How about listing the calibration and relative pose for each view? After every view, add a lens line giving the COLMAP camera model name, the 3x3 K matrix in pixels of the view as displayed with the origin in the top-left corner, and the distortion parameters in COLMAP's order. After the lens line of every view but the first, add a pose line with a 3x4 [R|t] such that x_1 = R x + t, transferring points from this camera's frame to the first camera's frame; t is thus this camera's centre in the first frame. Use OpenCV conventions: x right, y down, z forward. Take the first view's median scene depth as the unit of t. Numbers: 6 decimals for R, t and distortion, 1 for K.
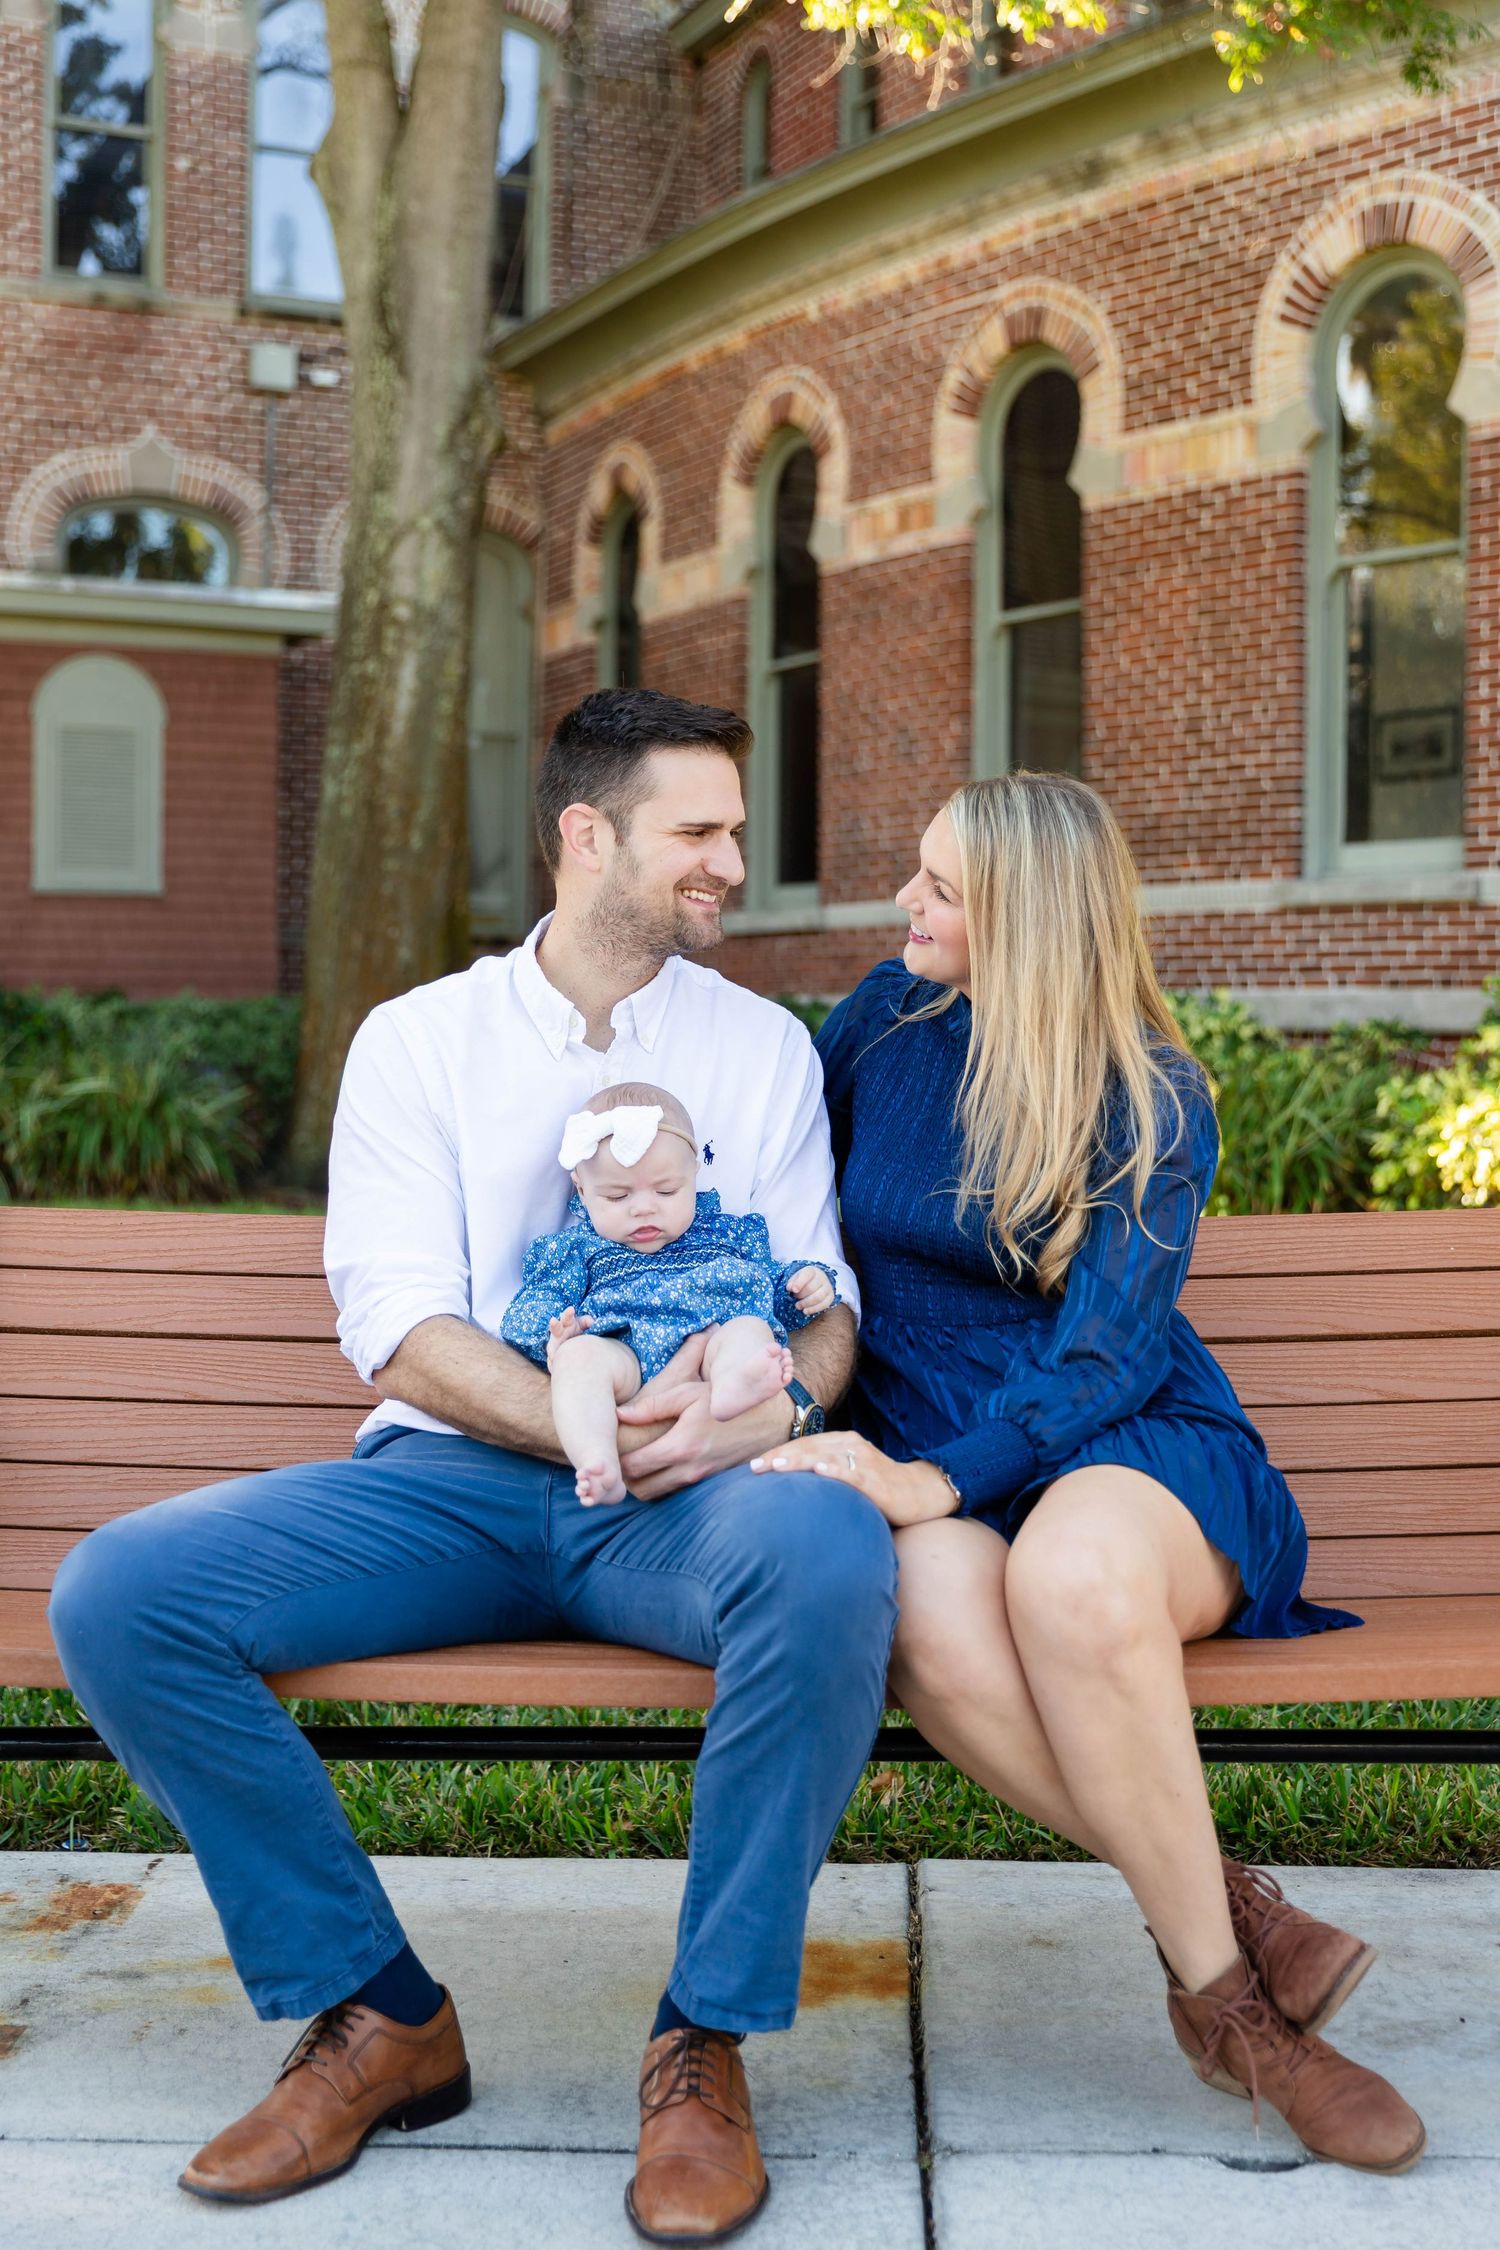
lens RADIAL K [[3004.8, 0, 745.0], [0, 3004.8, 1129.6], [0, 0, 1]] dist [0.024037, 0.000000]
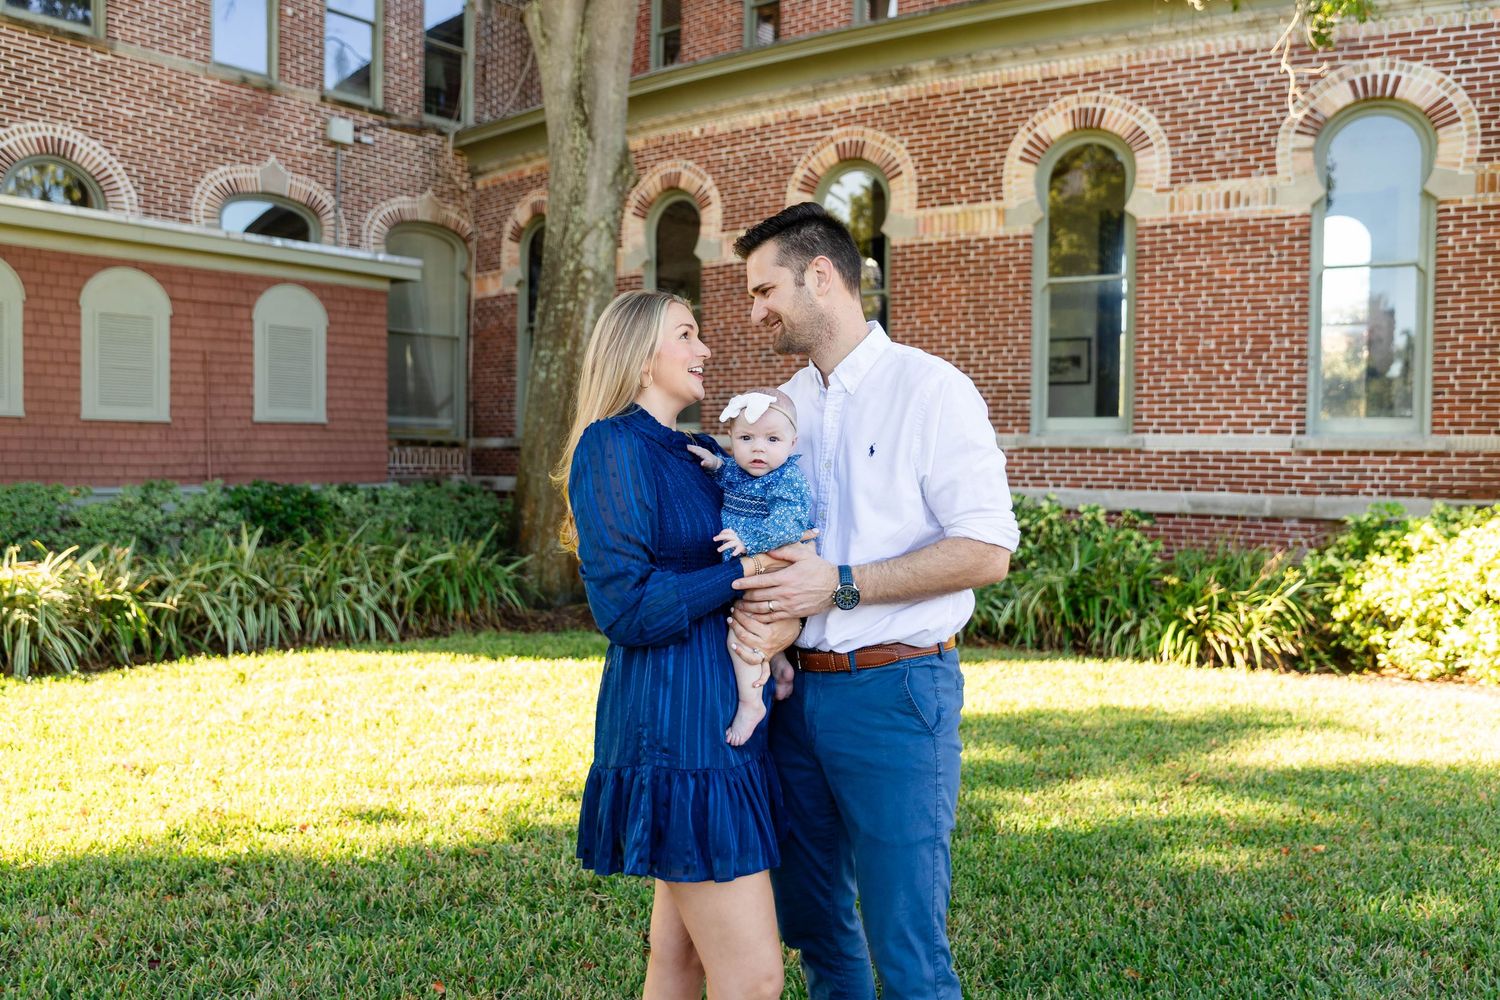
lens RADIAL K [[1170.5, 0, 757.5], [0, 1170.5, 501.2], [0, 0, 1]] dist [0.014876, 0.002439]
pose [[0.912706, -0.013989, 0.408378, -0.308463], [0.009857, 0.999877, 0.012222, -0.048718], [-0.408499, -0.007130, 0.912731, 0.342948]]
